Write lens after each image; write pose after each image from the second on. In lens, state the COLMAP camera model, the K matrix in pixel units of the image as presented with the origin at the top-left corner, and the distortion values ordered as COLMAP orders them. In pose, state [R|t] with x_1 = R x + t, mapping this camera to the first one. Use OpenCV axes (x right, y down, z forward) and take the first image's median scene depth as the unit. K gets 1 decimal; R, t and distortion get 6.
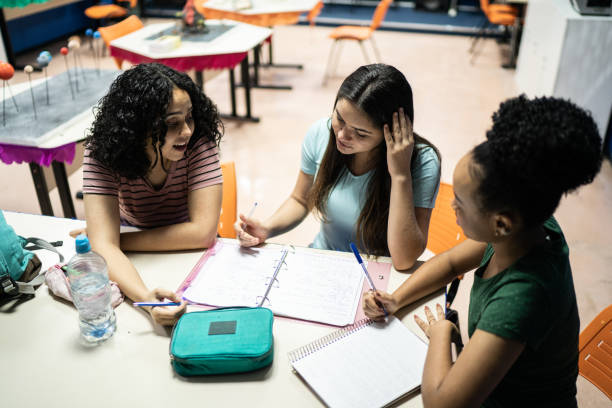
lens RADIAL K [[547.2, 0, 306.0], [0, 547.2, 204.0], [0, 0, 1]] dist [-0.086982, 0.148051]
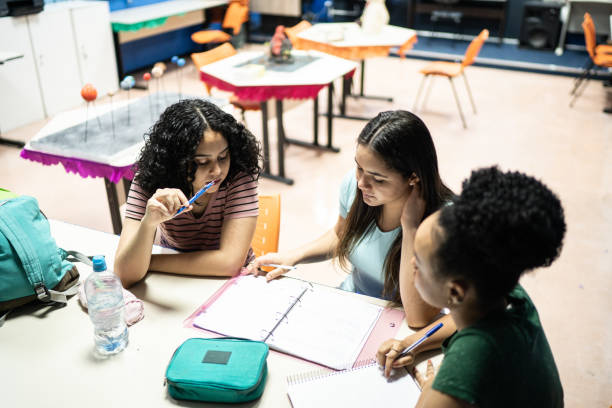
lens RADIAL K [[547.2, 0, 306.0], [0, 547.2, 204.0], [0, 0, 1]] dist [-0.086982, 0.148051]
pose [[0.984217, 0.086822, -0.154206, 0.096724], [-0.094534, 0.994576, -0.043391, -0.023843], [0.149602, 0.057284, 0.987085, -0.016415]]
